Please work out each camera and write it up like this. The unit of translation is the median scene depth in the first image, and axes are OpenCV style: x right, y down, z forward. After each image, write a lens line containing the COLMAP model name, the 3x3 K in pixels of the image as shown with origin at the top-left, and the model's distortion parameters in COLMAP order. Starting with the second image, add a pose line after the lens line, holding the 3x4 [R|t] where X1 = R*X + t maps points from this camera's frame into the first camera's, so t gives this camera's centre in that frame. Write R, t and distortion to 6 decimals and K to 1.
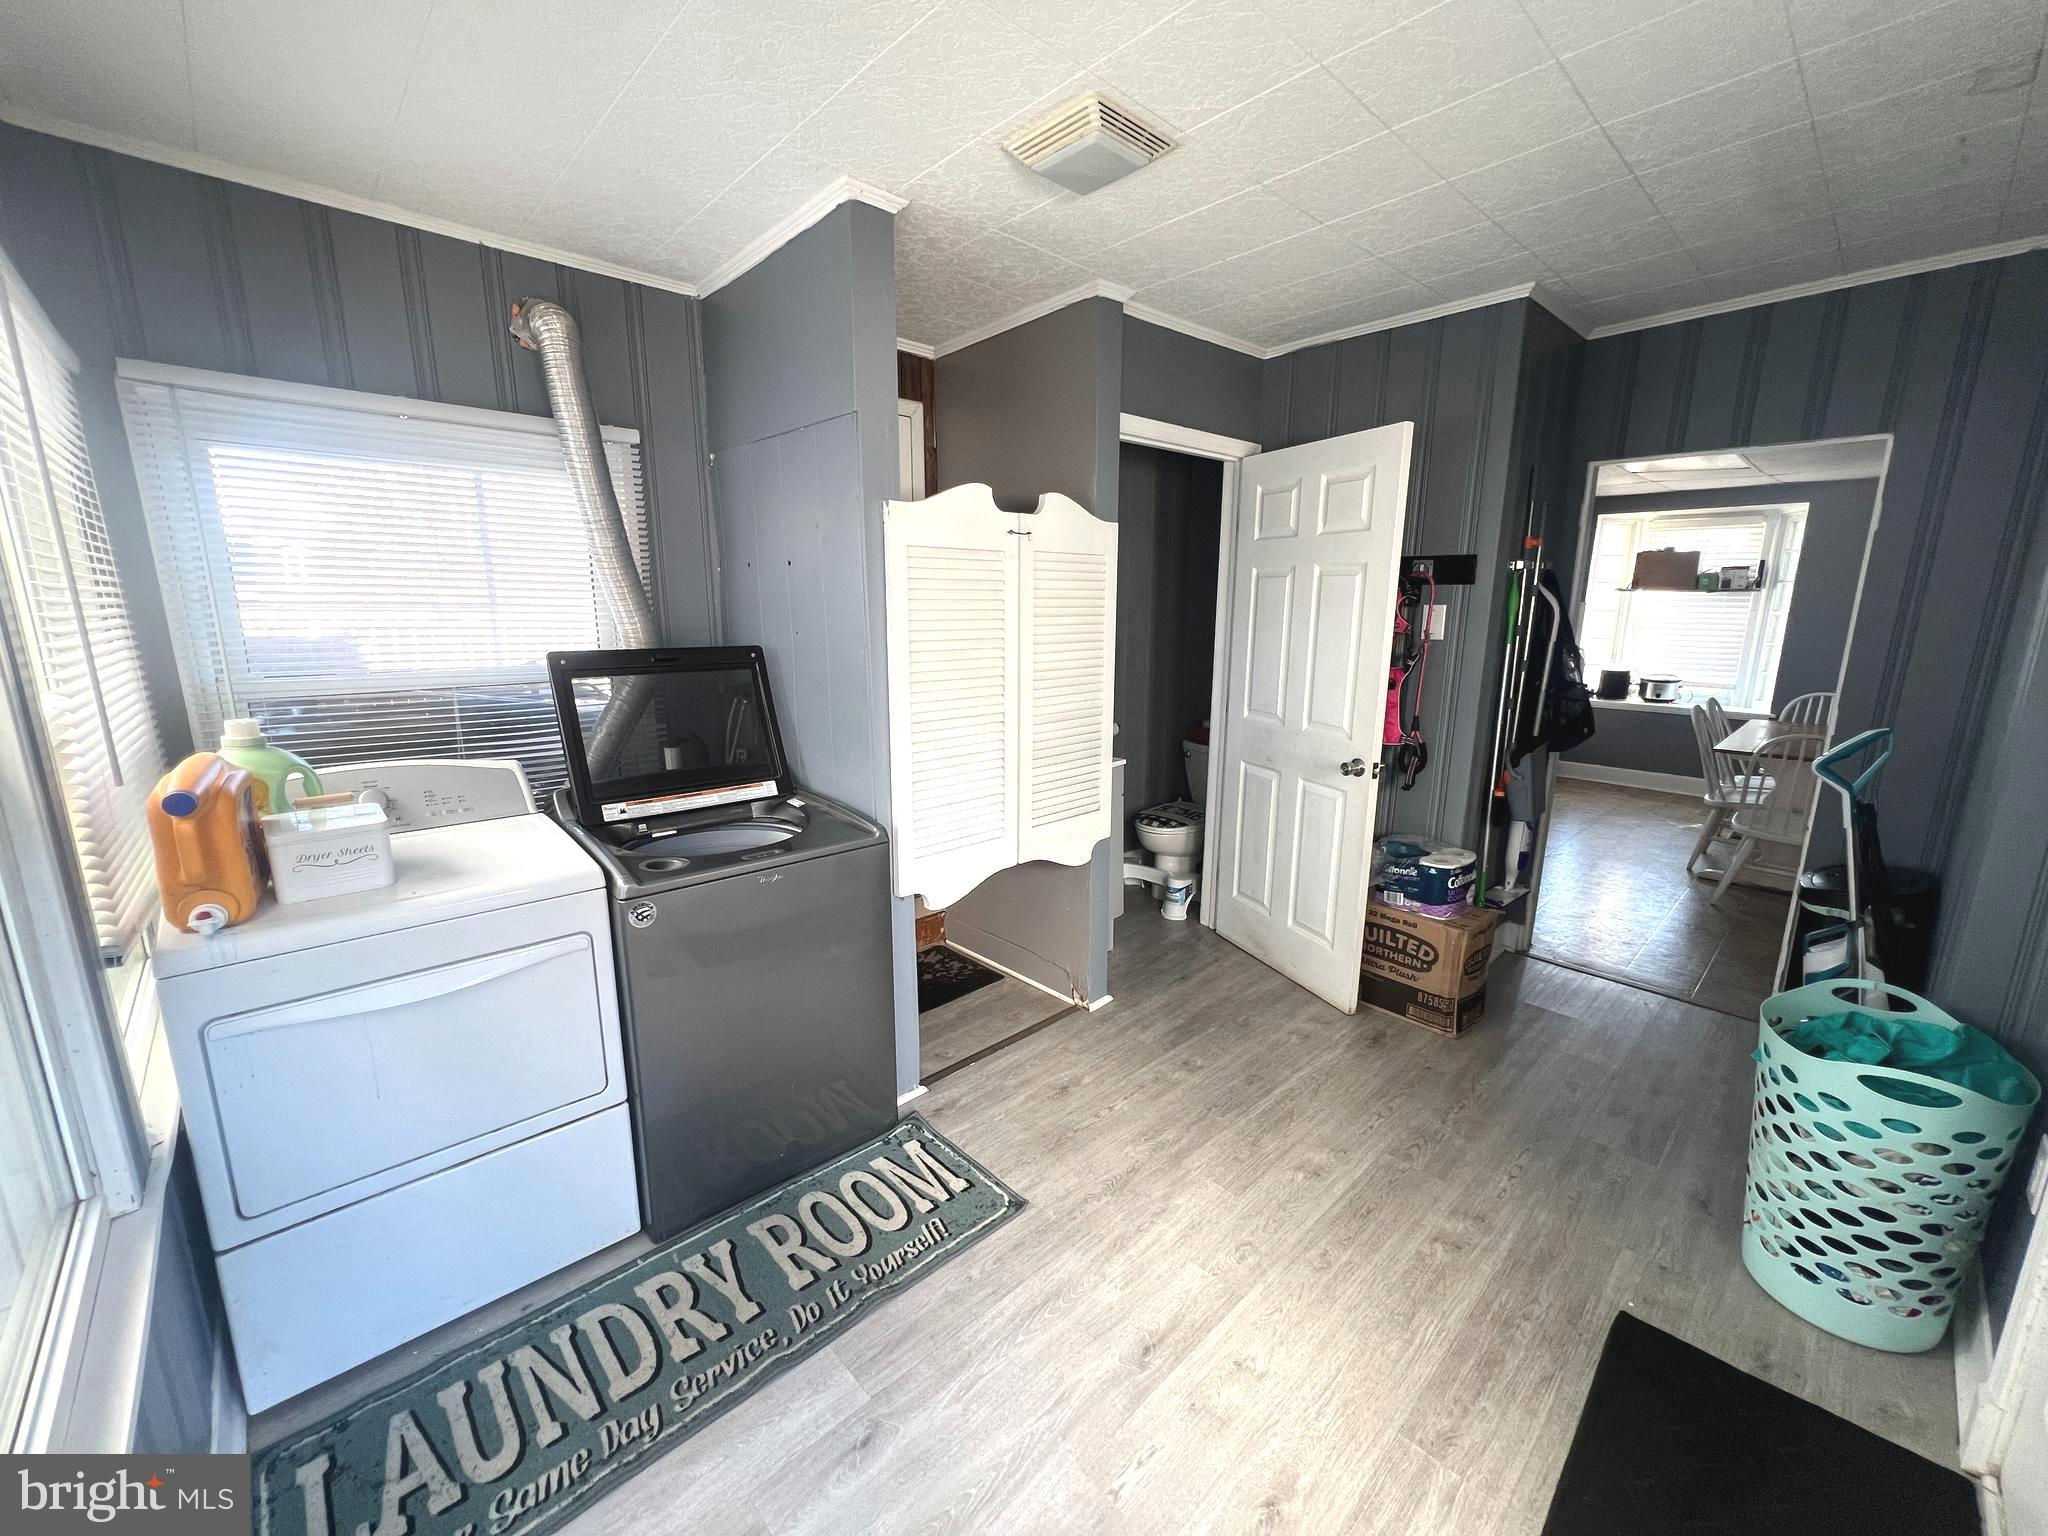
lens RADIAL K [[815.5, 0, 1031.5], [0, 815.5, 768.0], [0, 0, 1]] dist [-0.001067, 0.000265]
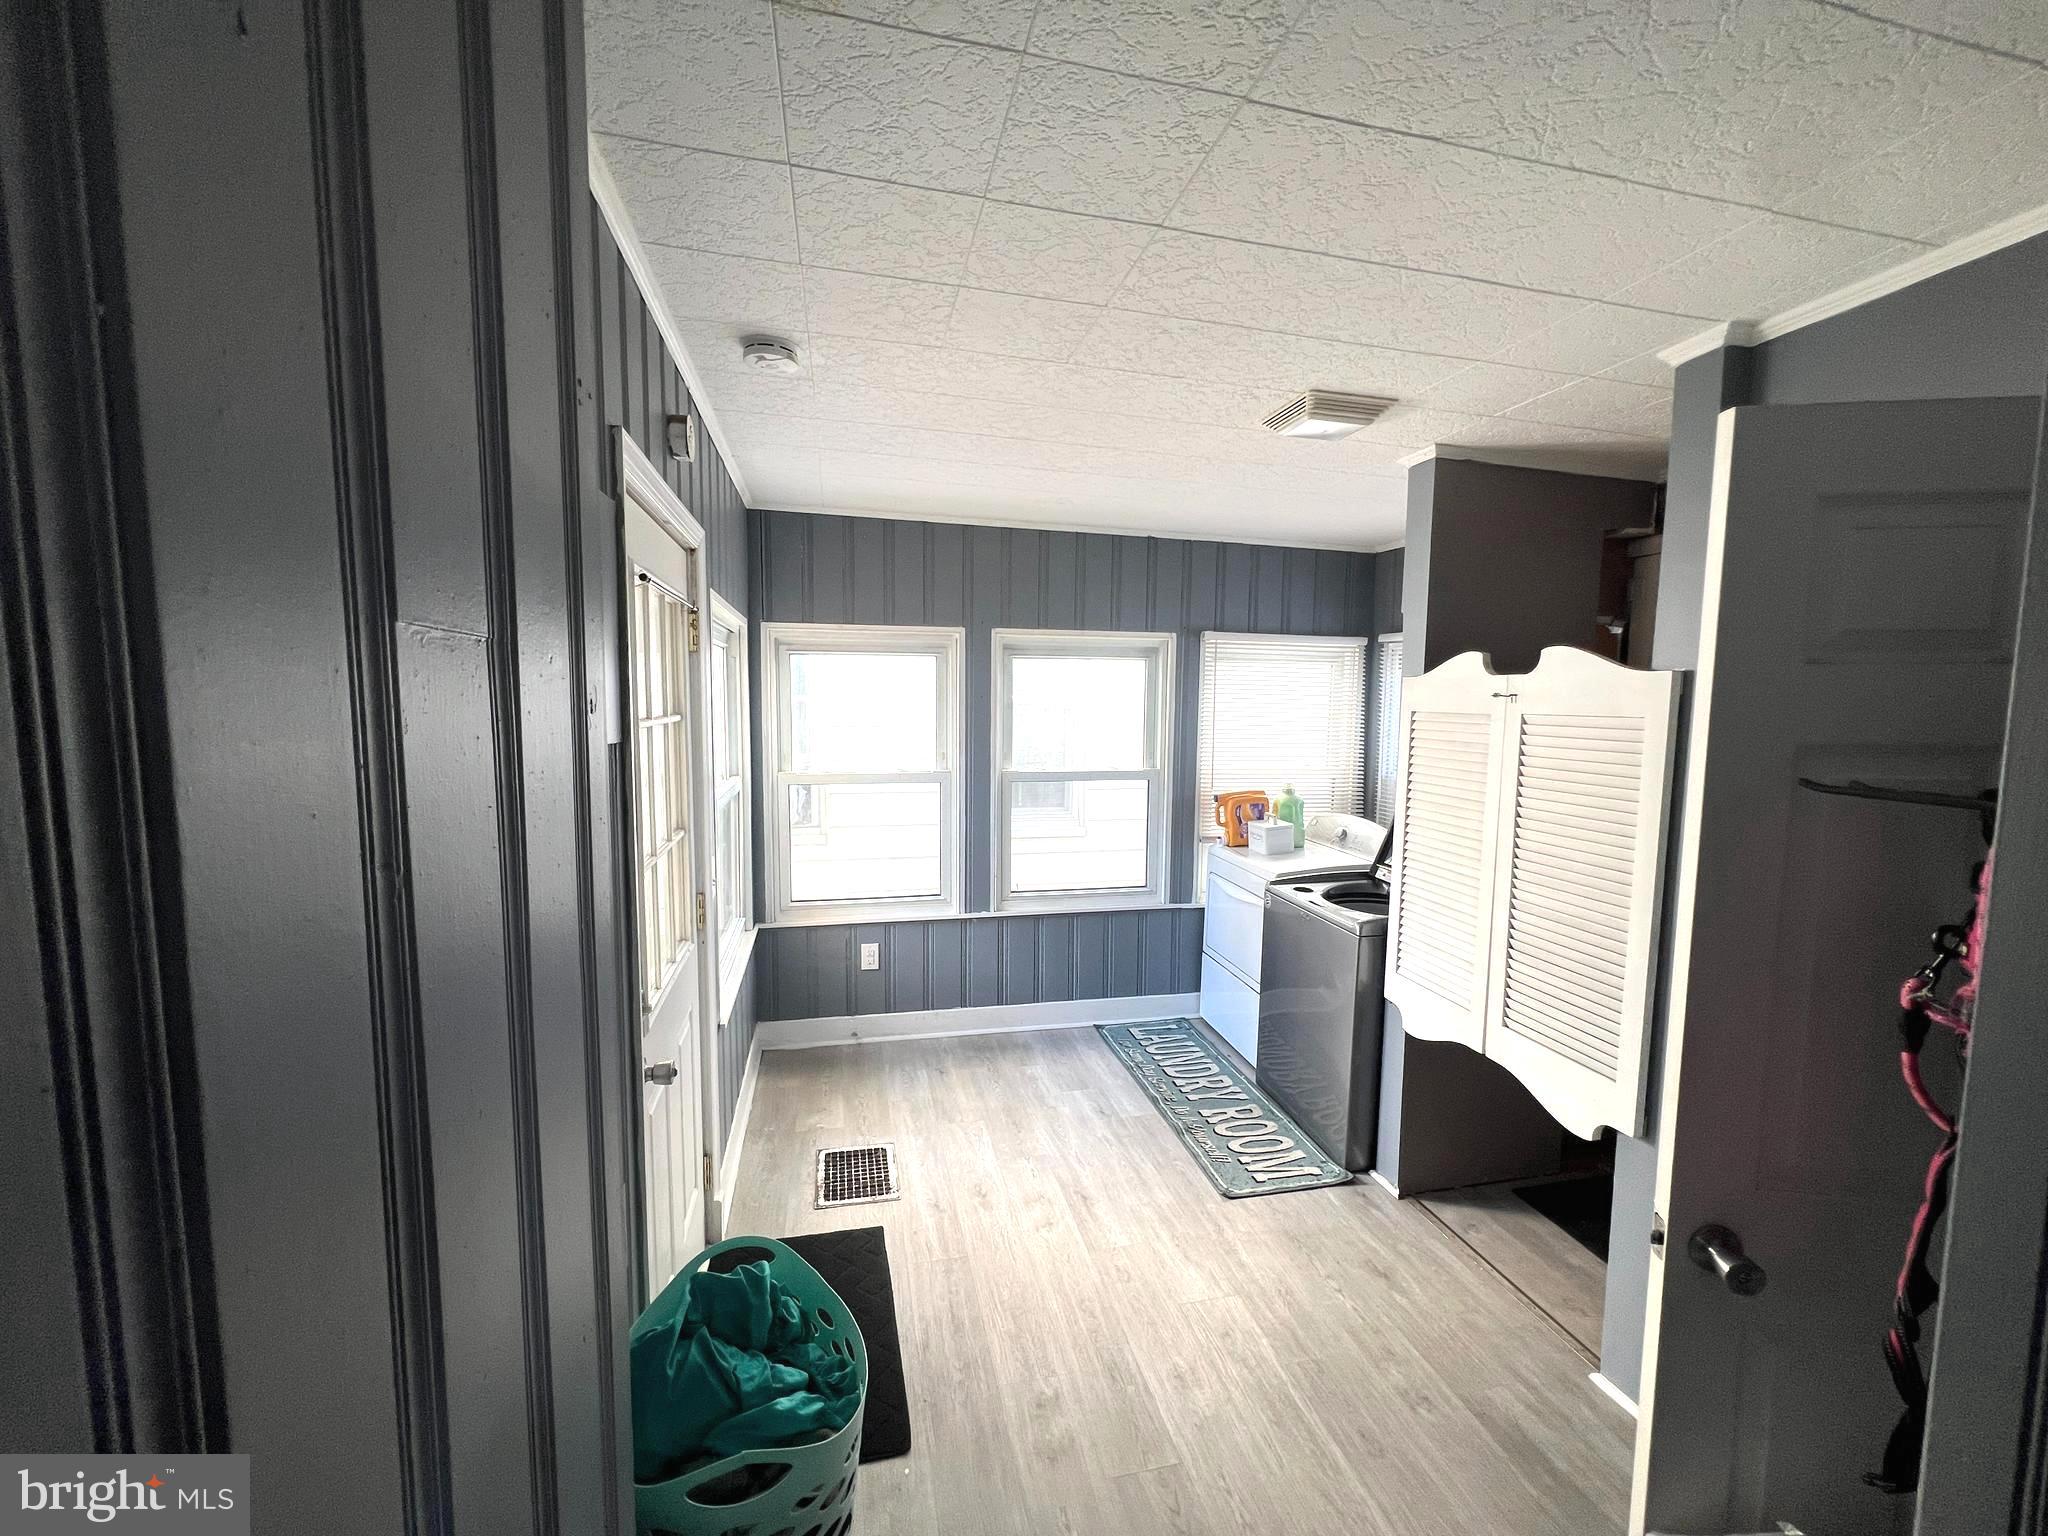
lens RADIAL K [[815.6, 0, 1037.3], [0, 815.6, 769.6], [0, 0, 1]] dist [0.000643, 0.000058]
pose [[-0.501979, 0.068146, -0.862191, 1.309747], [-0.188181, 0.964402, 0.185785, -0.344327], [0.844159, 0.255508, -0.471286, 1.245819]]
